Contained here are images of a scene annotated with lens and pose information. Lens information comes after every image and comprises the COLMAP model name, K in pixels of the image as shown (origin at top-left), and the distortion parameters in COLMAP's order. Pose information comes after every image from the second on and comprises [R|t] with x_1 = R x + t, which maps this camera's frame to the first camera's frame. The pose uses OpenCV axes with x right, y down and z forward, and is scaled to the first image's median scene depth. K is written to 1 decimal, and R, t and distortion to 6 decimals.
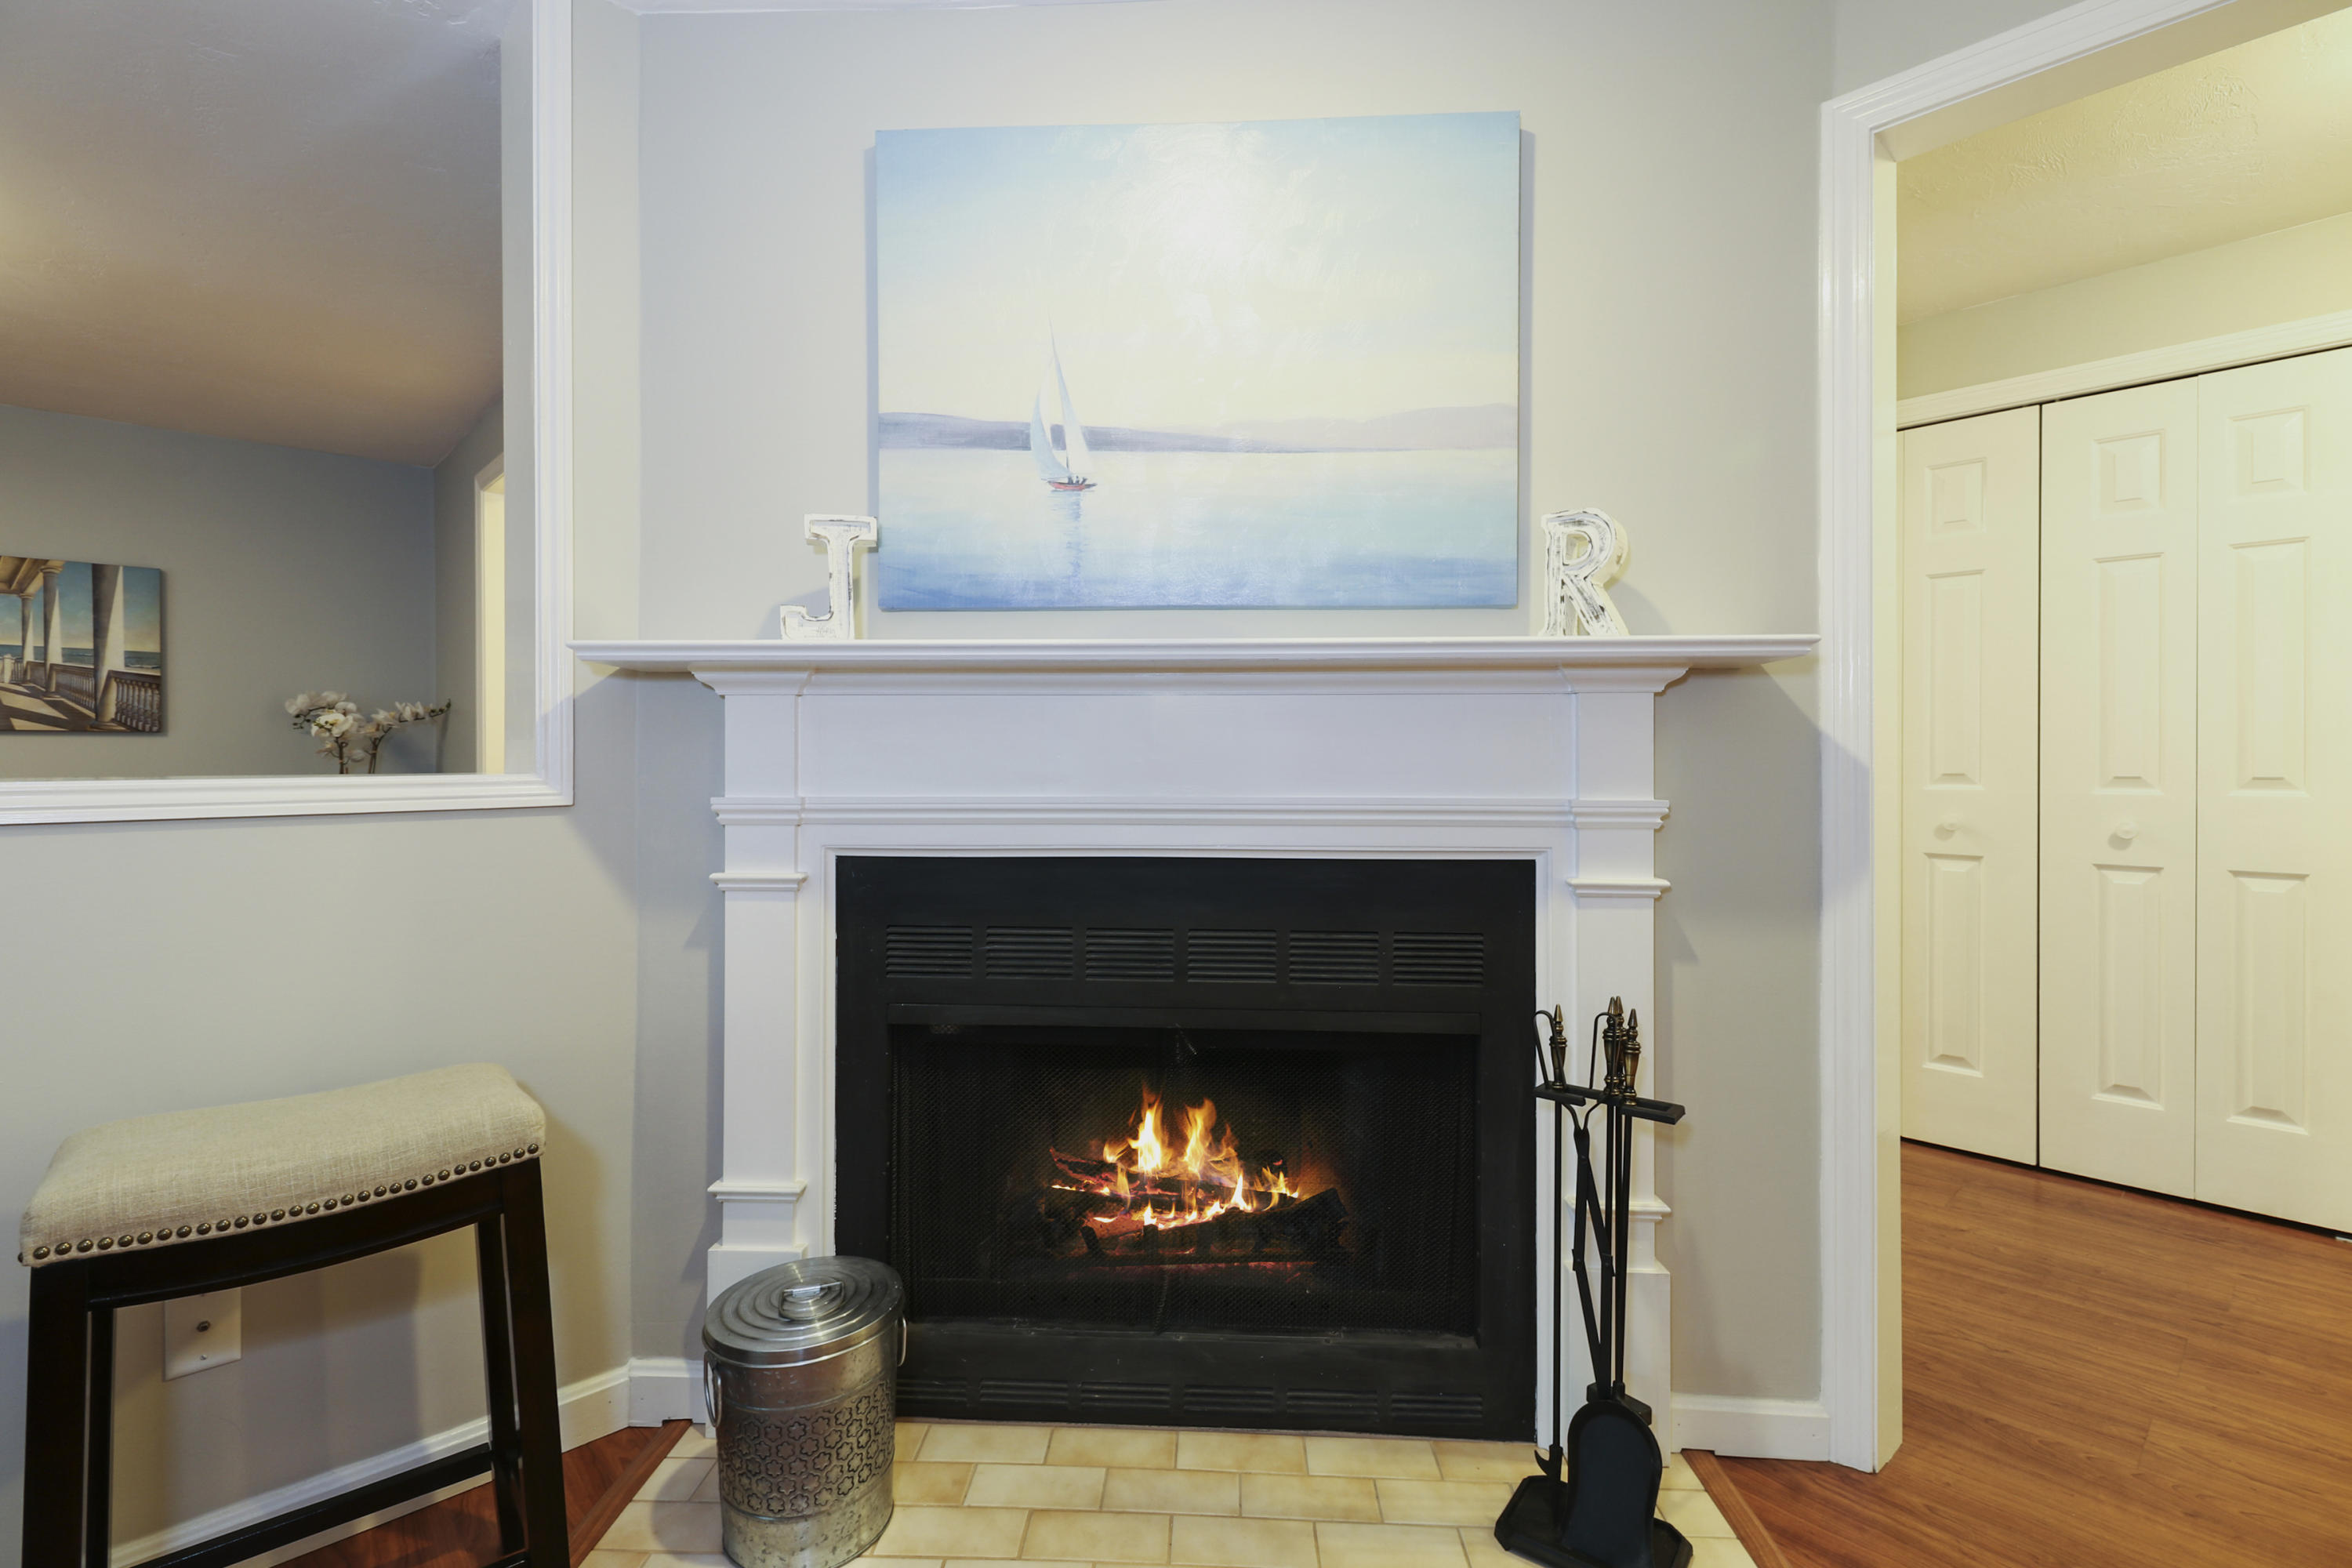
lens RADIAL K [[1080.4, 0, 1180.1], [0, 1080.4, 760.0], [0, 0, 1]] dist [-0.001216, -0.000553]
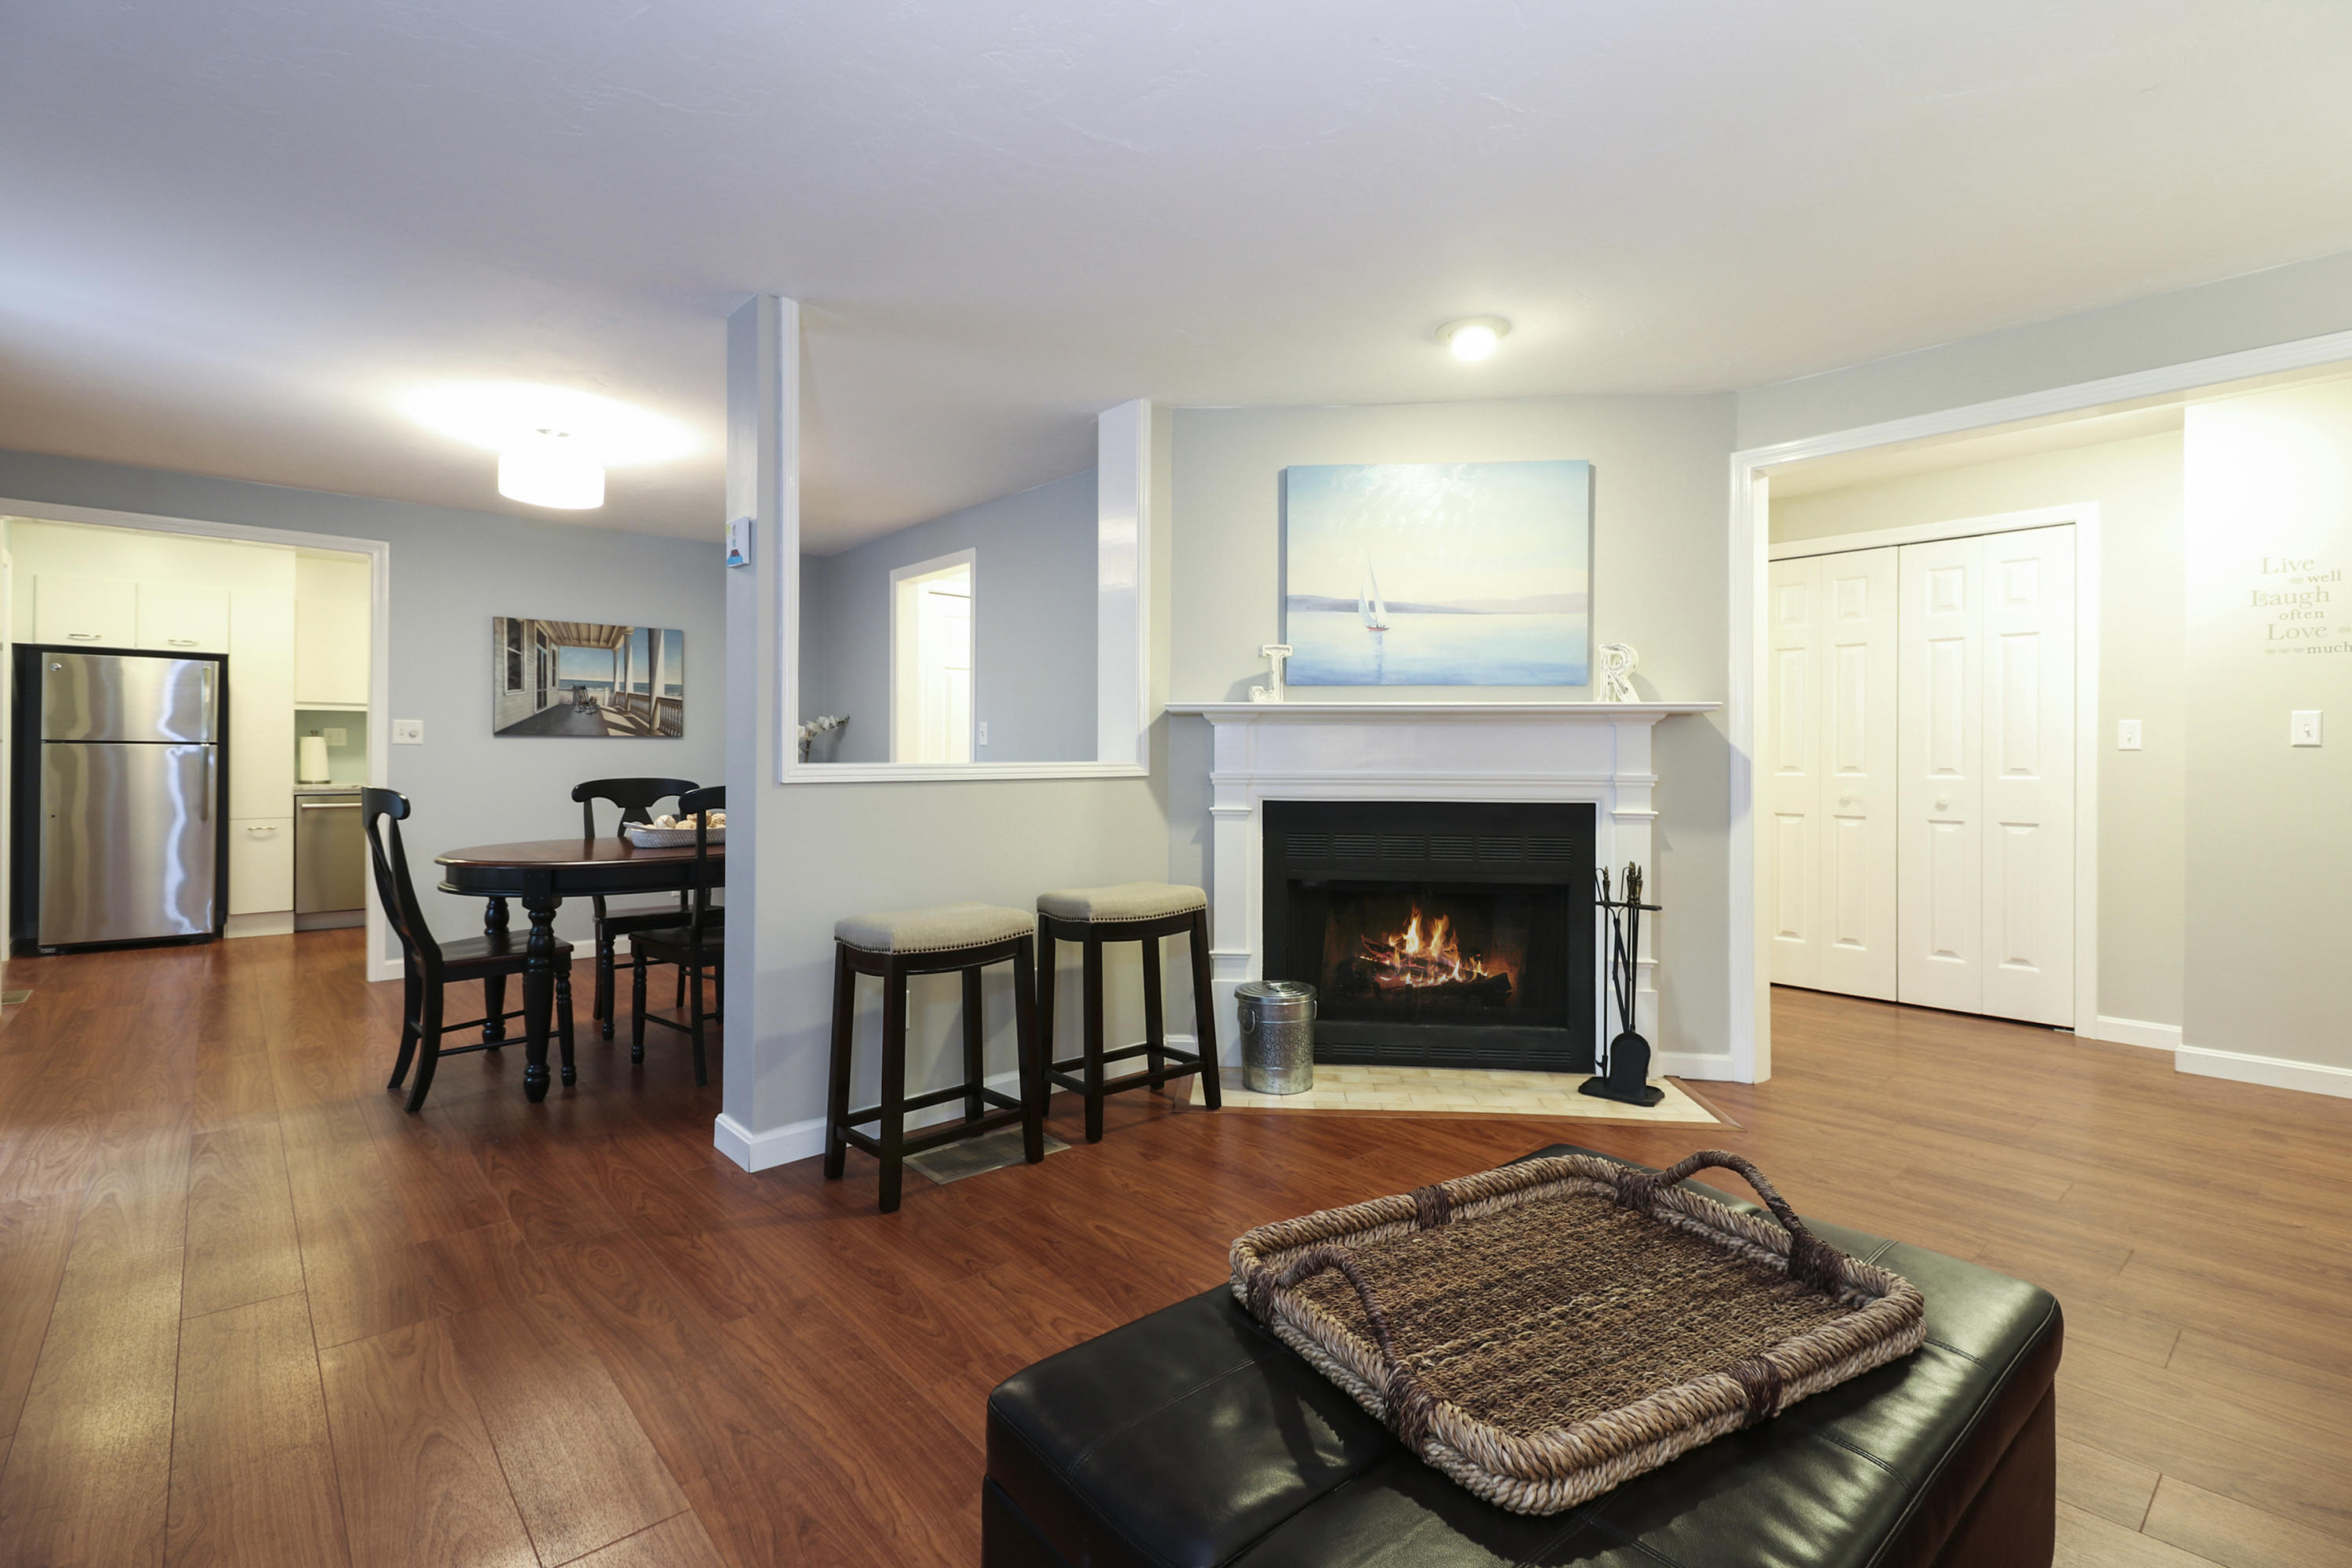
lens RADIAL K [[1055.1, 0, 1187.6], [0, 1055.1, 754.2], [0, 0, 1]] dist [0.000254, -0.000794]
pose [[0.999205, 0.003246, -0.039746, -0.386349], [-0.003406, 0.999986, -0.003960, 0.006386], [0.039733, 0.004092, 0.999202, -1.094621]]
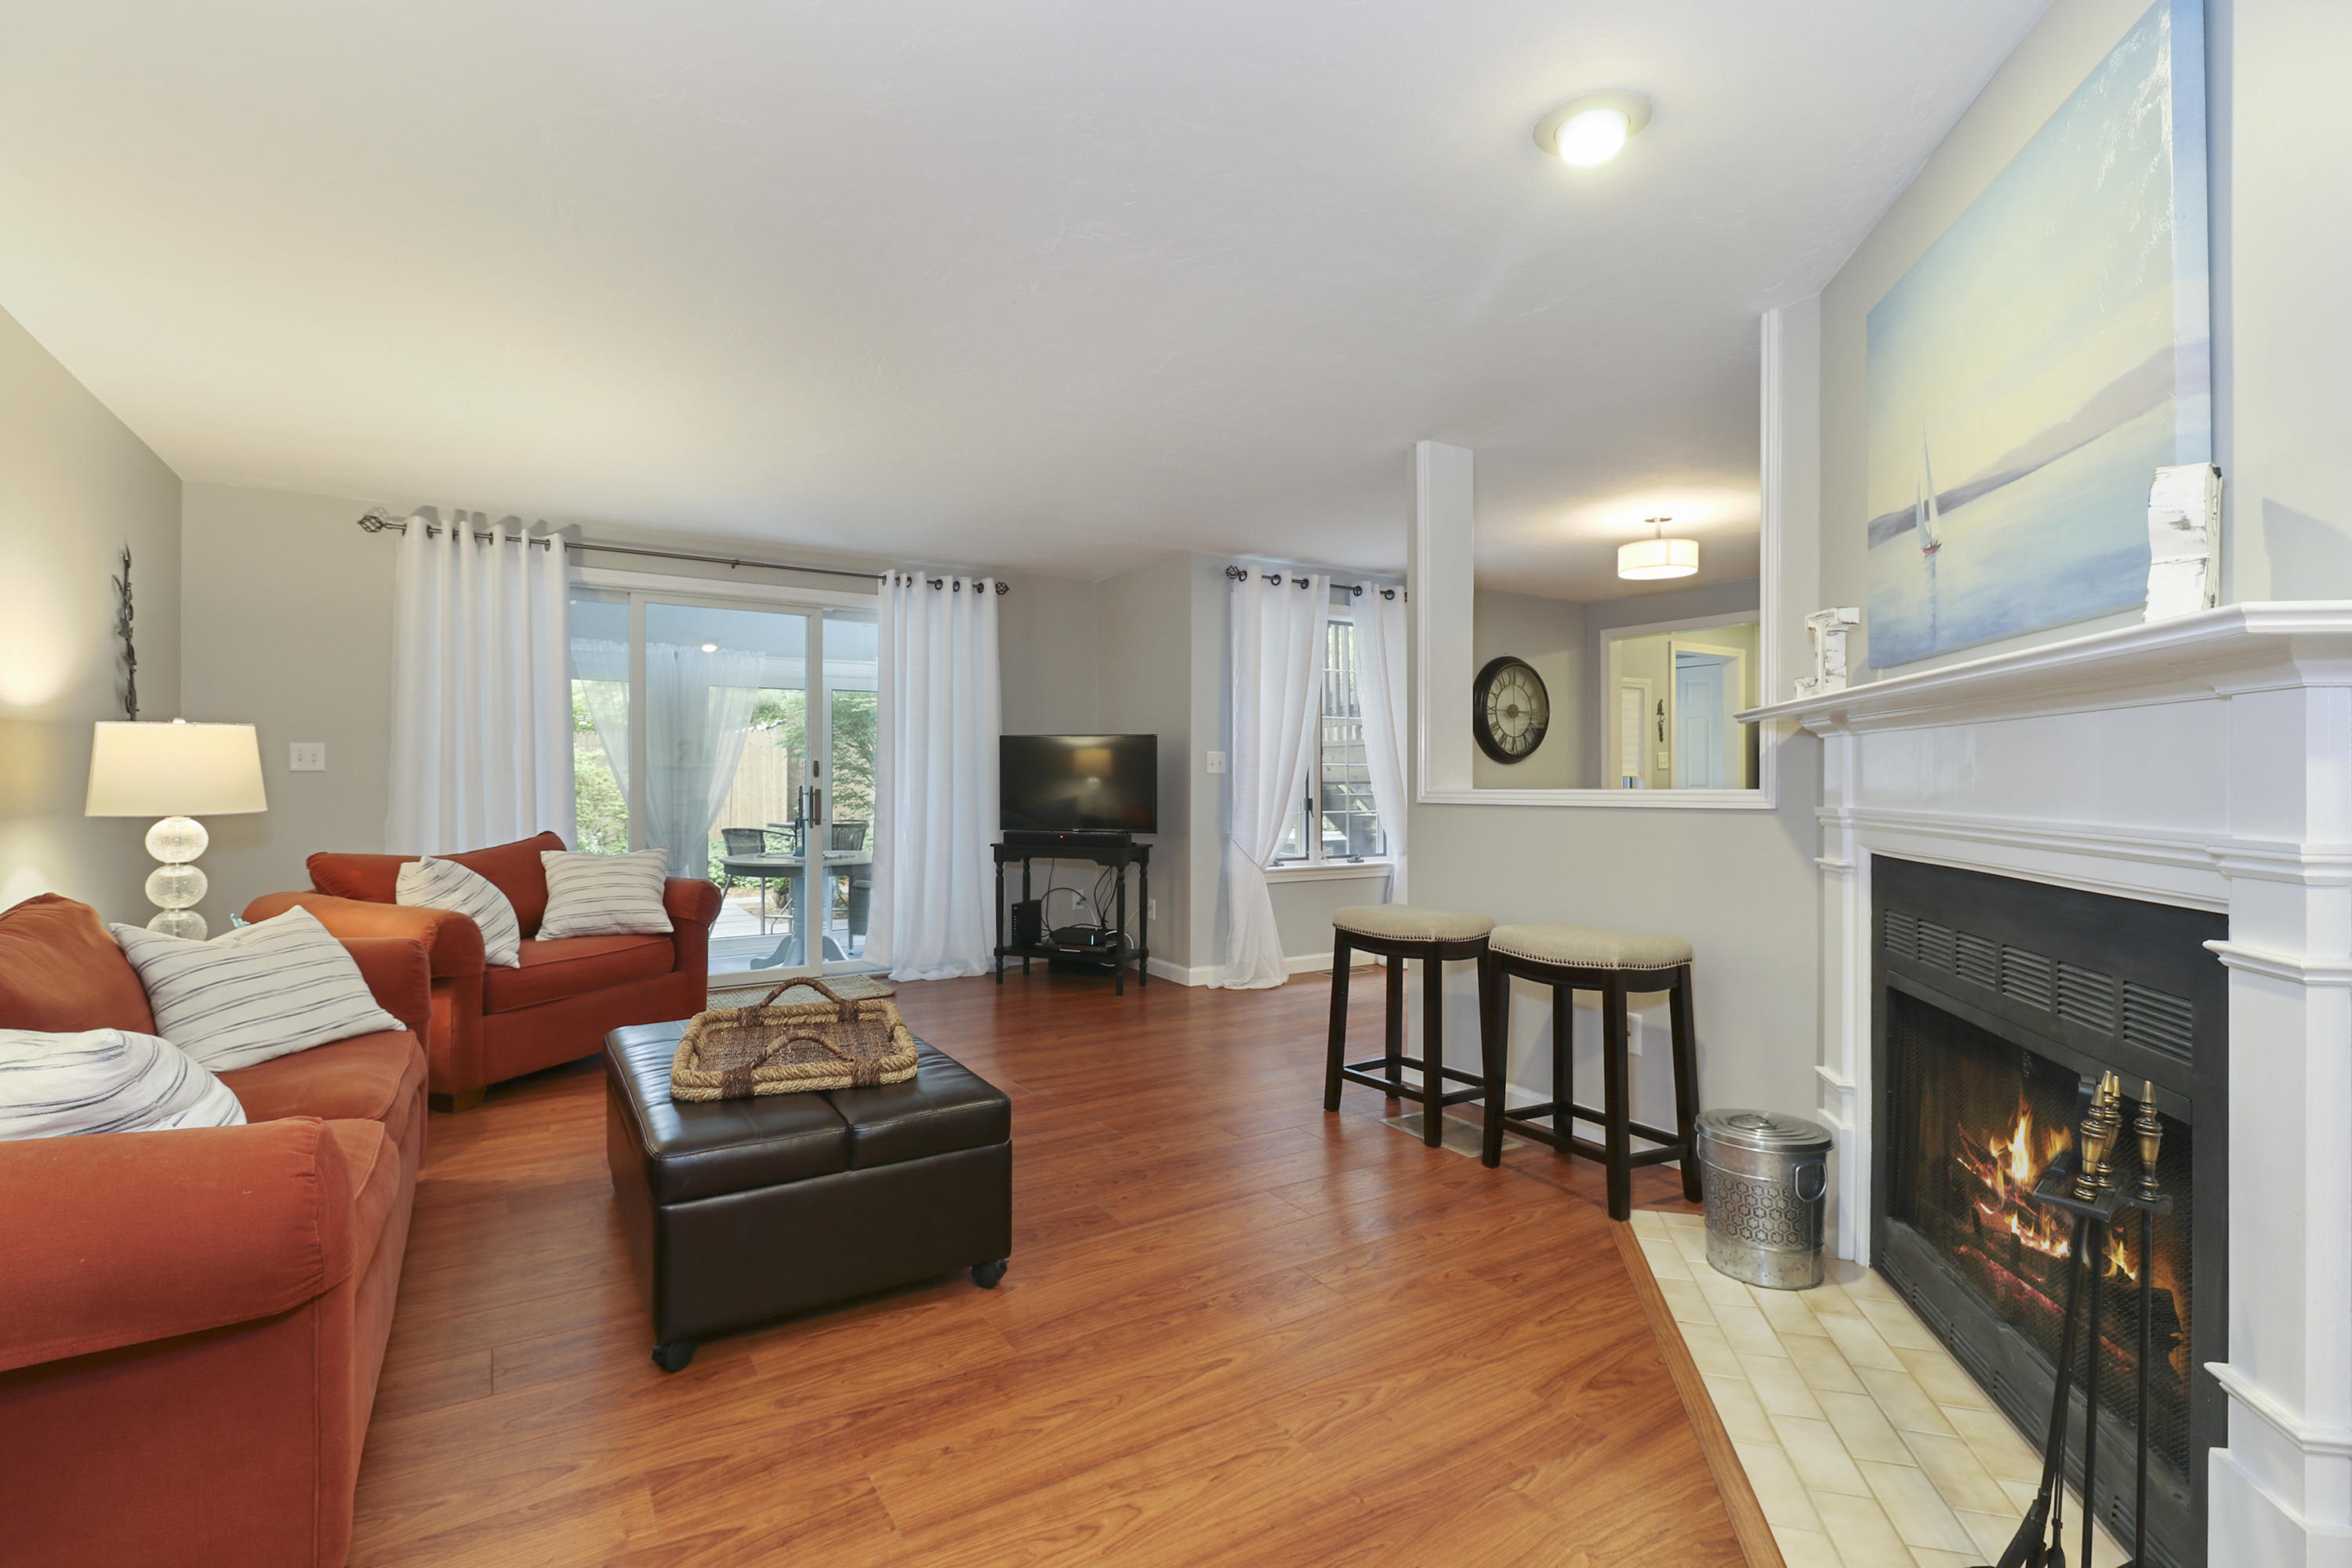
lens RADIAL K [[1080.4, 0, 1180.1], [0, 1080.4, 760.0], [0, 0, 1]] dist [-0.001216, -0.000553]
pose [[-0.194217, -0.016150, -0.980826, 1.173330], [-0.013173, 0.999817, -0.013854, 0.001933], [0.980870, 0.010230, -0.194395, 0.418303]]
